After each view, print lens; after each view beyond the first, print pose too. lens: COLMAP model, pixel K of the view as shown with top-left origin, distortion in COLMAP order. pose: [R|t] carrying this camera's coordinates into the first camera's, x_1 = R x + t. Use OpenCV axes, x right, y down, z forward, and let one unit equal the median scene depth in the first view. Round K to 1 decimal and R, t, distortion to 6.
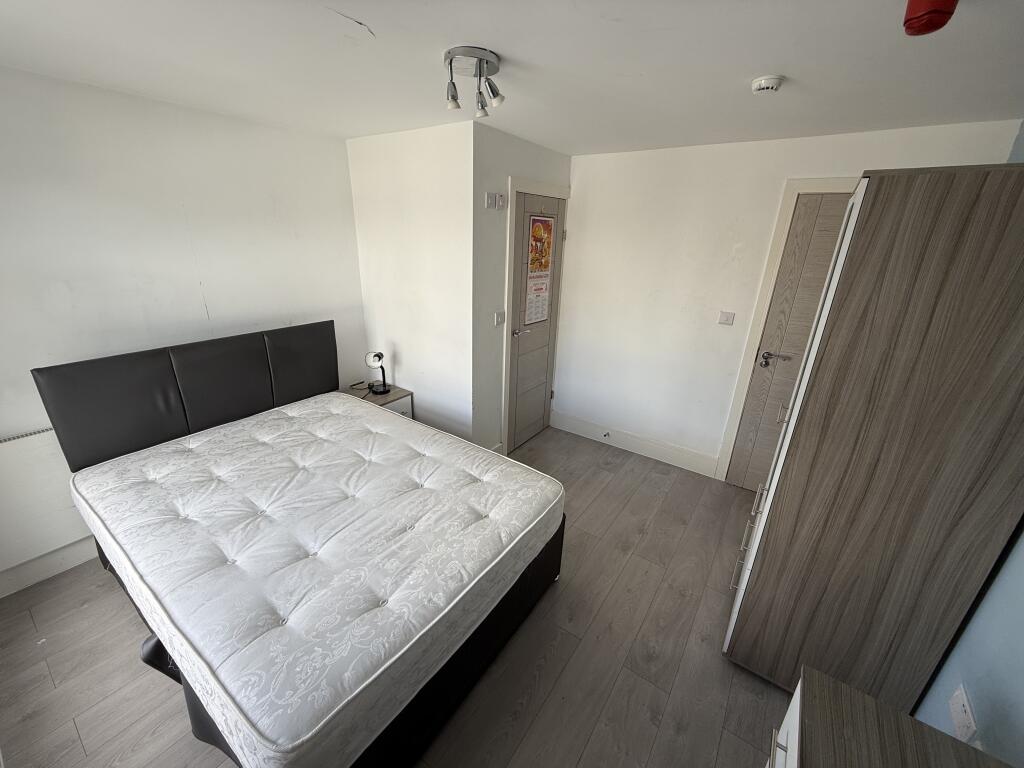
lens RADIAL K [[405.3, 0, 510.4], [0, 405.3, 383.7], [0, 0, 1]] dist [-0.006473, 0.000165]
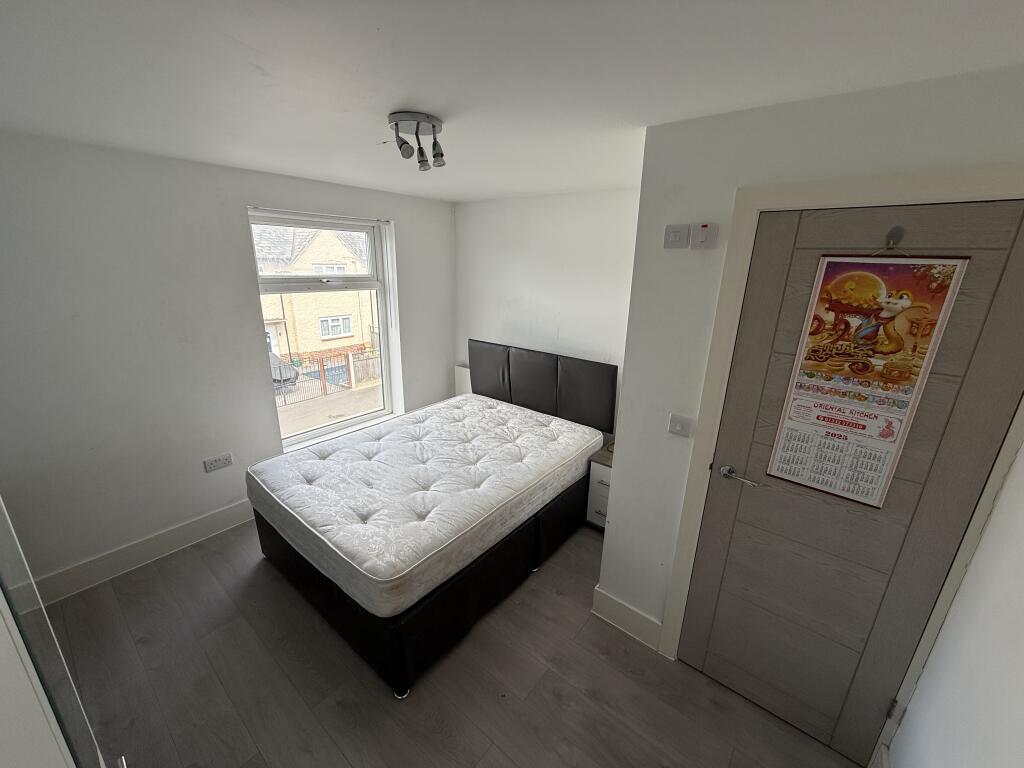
lens RADIAL K [[405.3, 0, 510.0], [0, 405.3, 383.7], [0, 0, 1]] dist [-0.006473, 0.000165]
pose [[-0.059478, 0.260241, -0.963710, 0.516134], [-0.373362, 0.889548, 0.263257, -0.264792], [0.925777, 0.375471, 0.044255, 0.680597]]
